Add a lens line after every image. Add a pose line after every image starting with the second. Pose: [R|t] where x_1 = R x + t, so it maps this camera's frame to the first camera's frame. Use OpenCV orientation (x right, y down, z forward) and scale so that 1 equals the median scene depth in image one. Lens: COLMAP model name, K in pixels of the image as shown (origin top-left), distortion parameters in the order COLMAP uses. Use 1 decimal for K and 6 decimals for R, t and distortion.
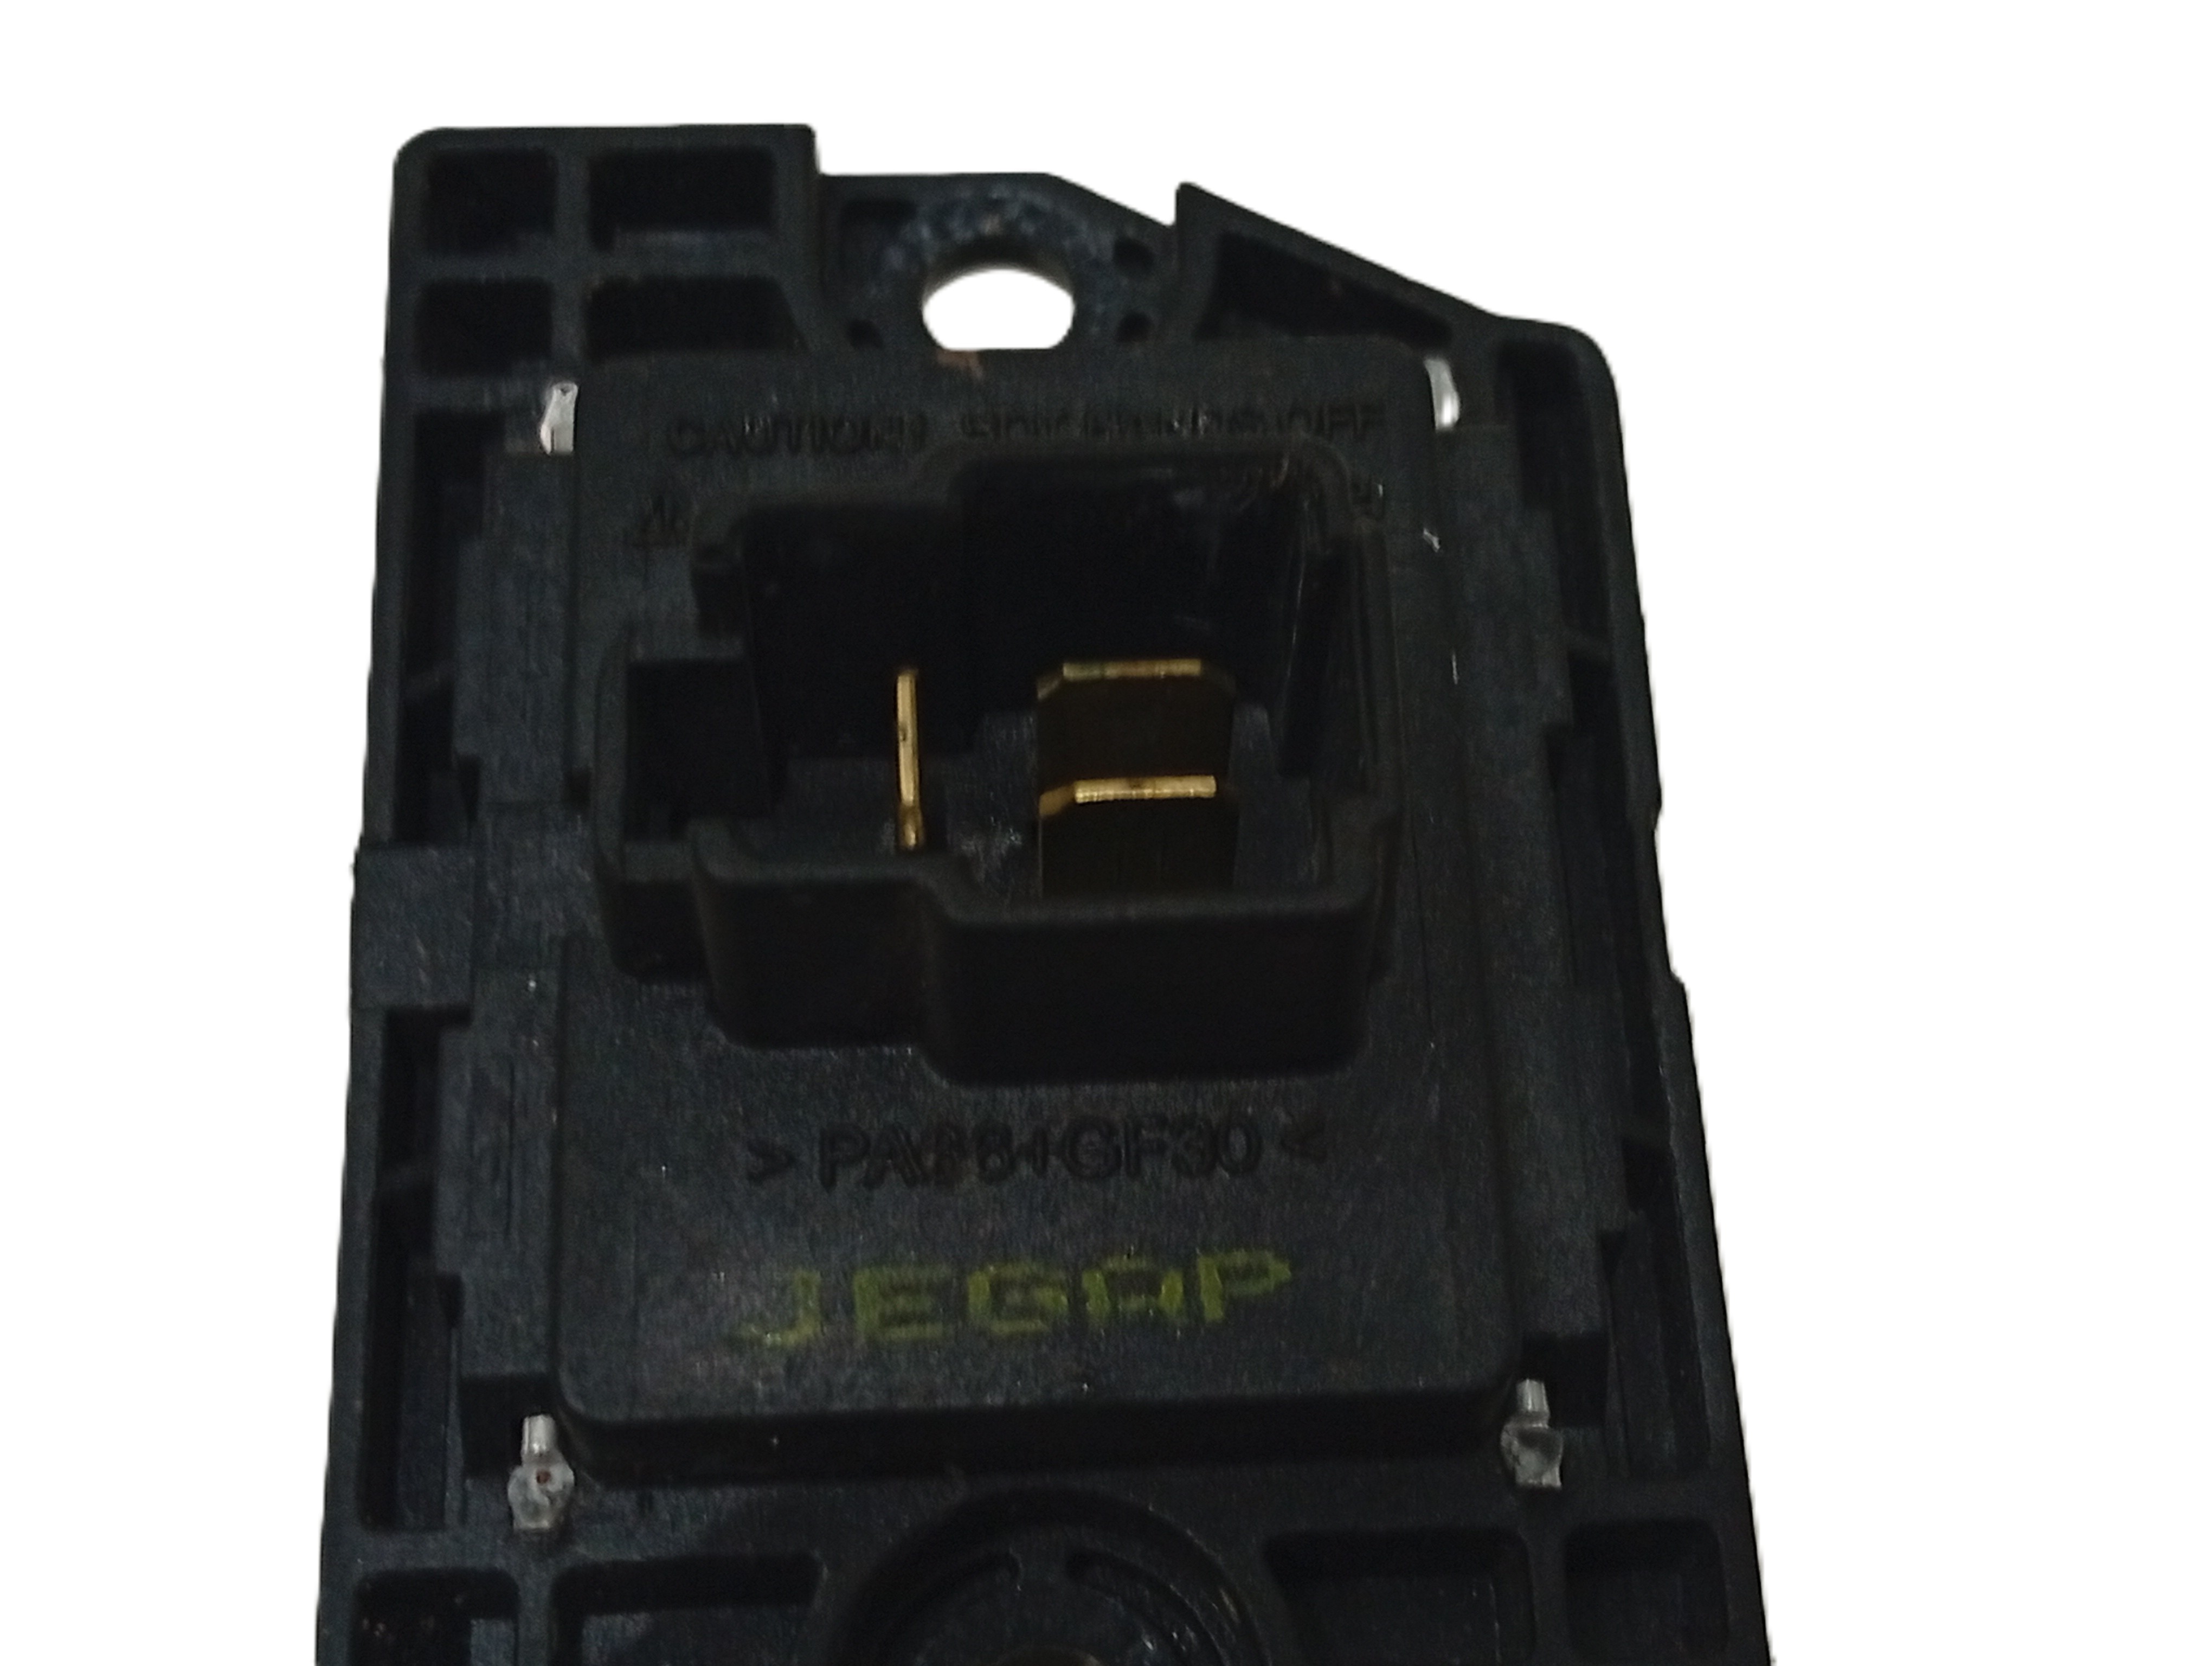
lens RADIAL K [[3763.1, 0, 1218.6], [0, 3763.1, 829.6], [0, 0, 1]] dist [0.019995, -0.151401]
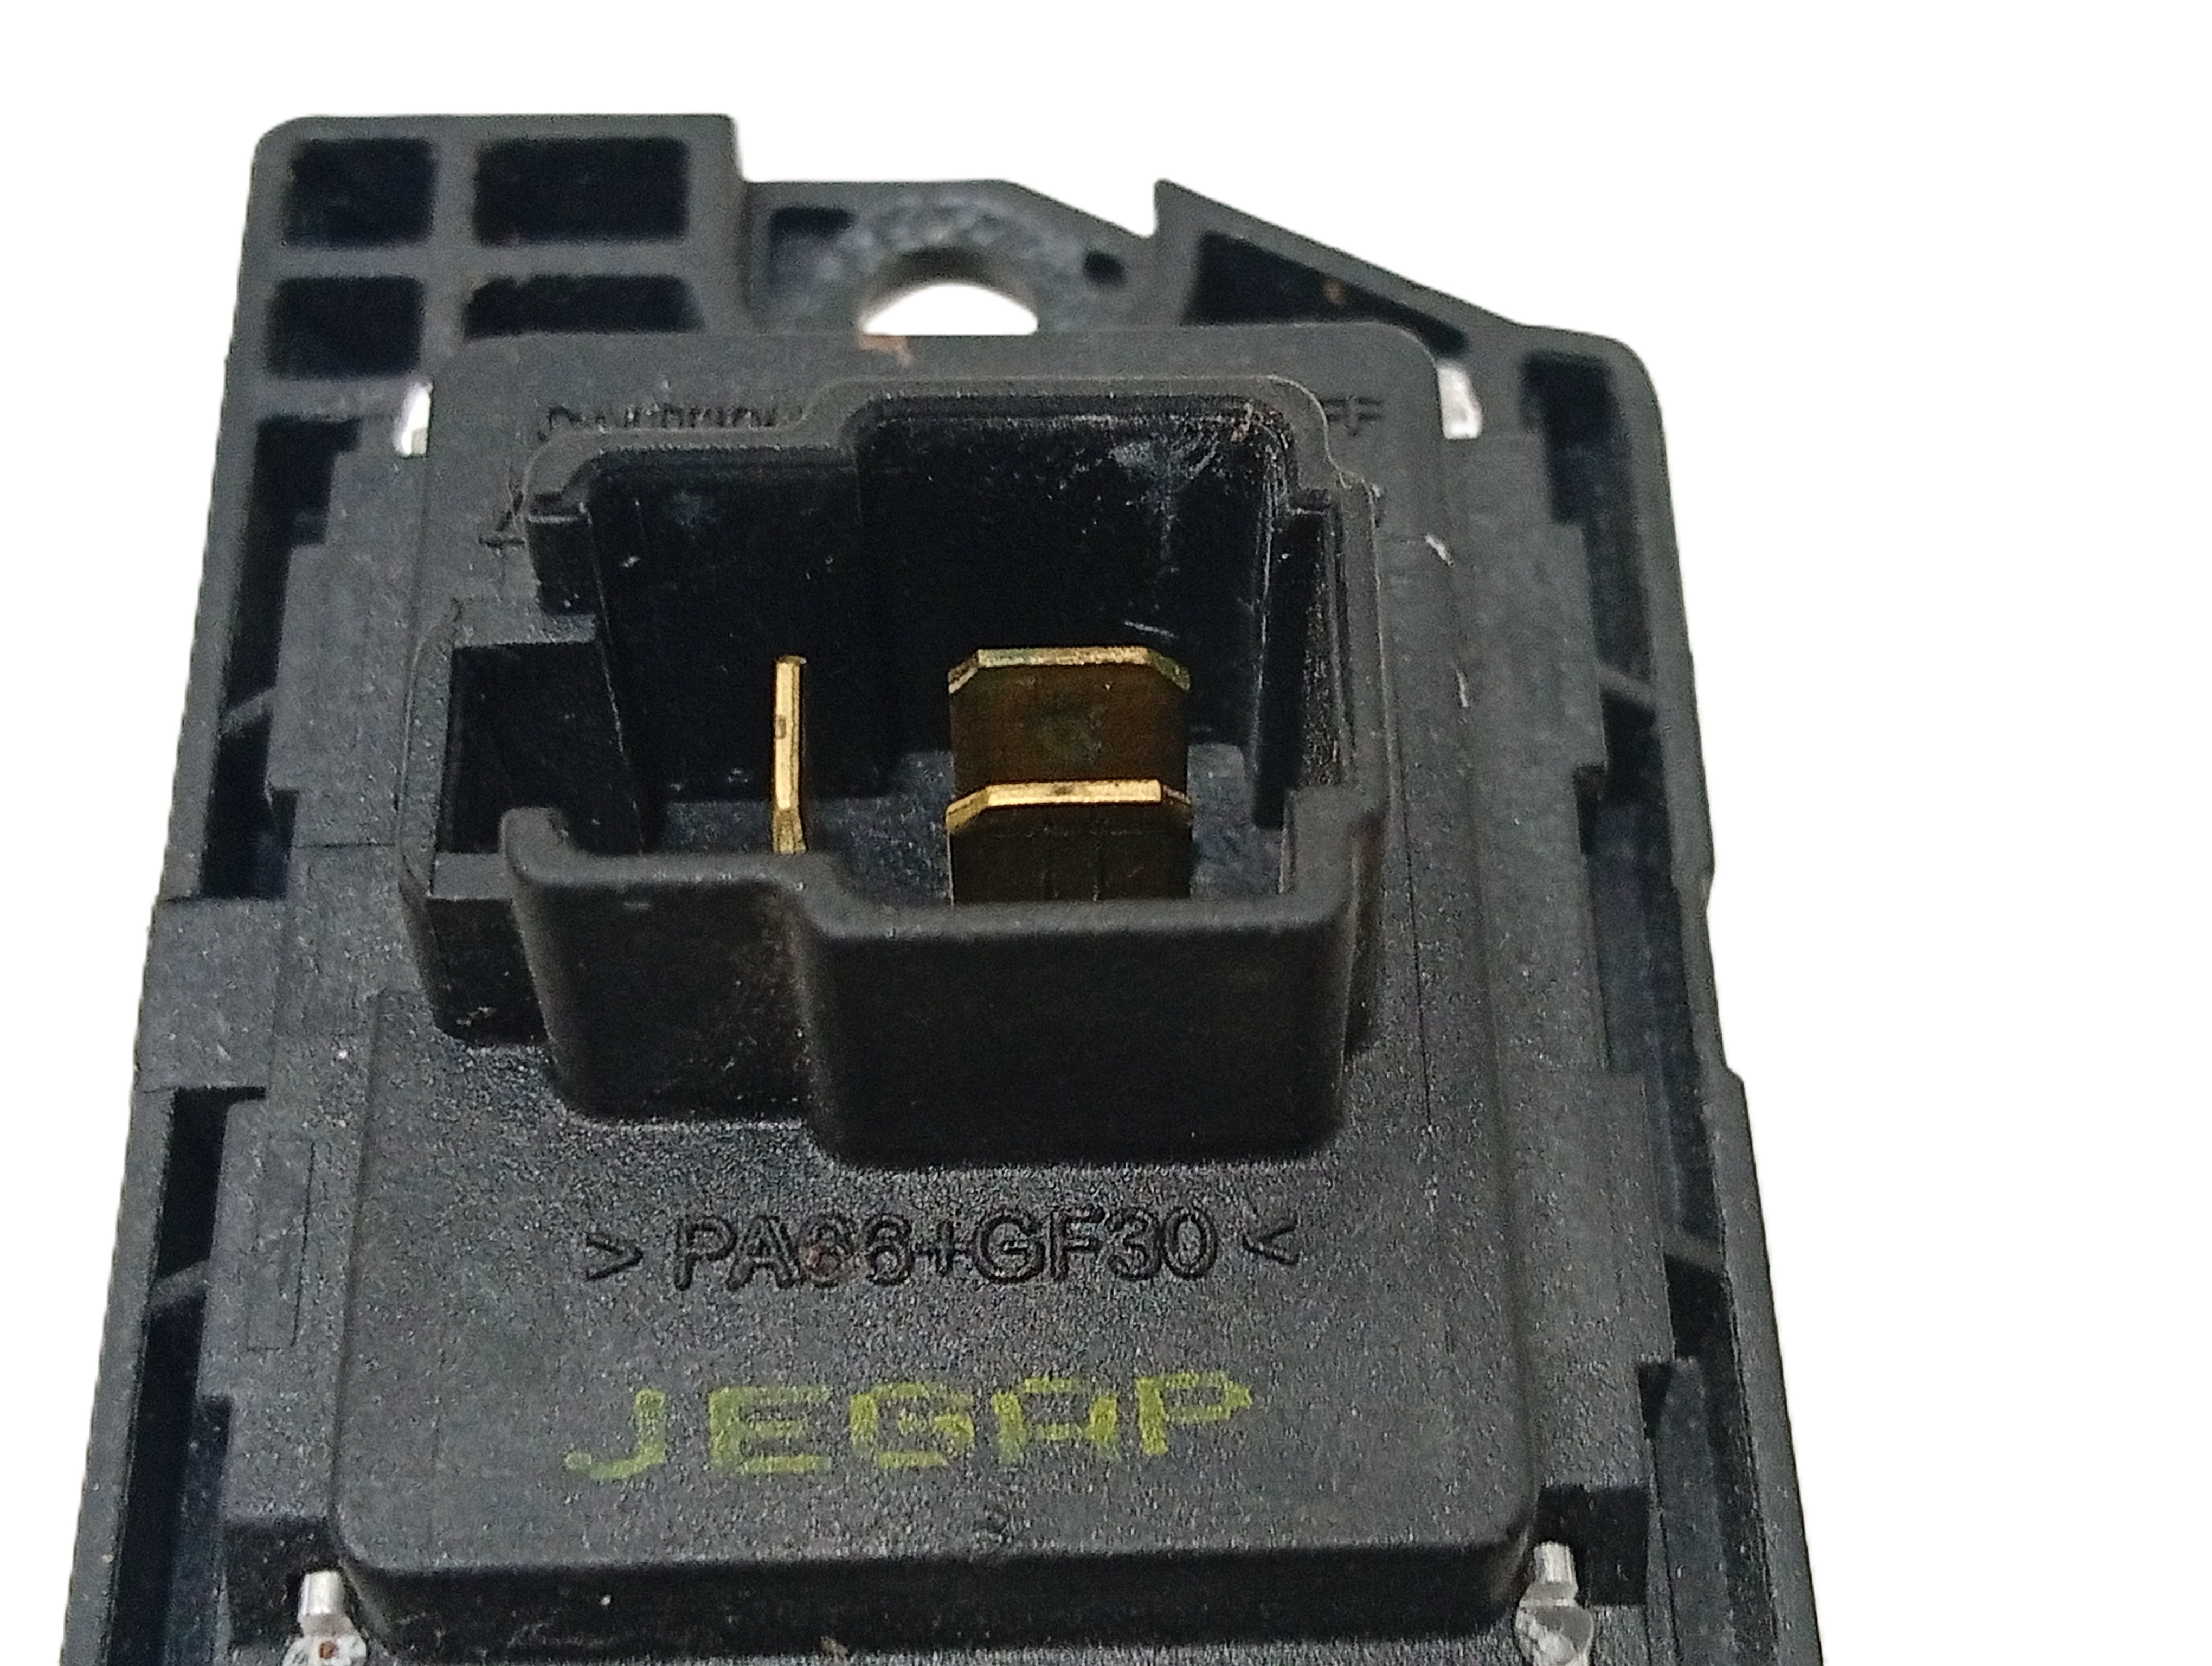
lens RADIAL K [[3763.1, 0, 1218.6], [0, 3763.1, 829.6], [0, 0, 1]] dist [0.019995, -0.151401]
pose [[0.999695, 0.004315, -0.024296, 0.030506], [-0.006735, 0.994921, -0.100436, 0.075688], [0.023739, 0.100569, 0.994647, 0.180900]]
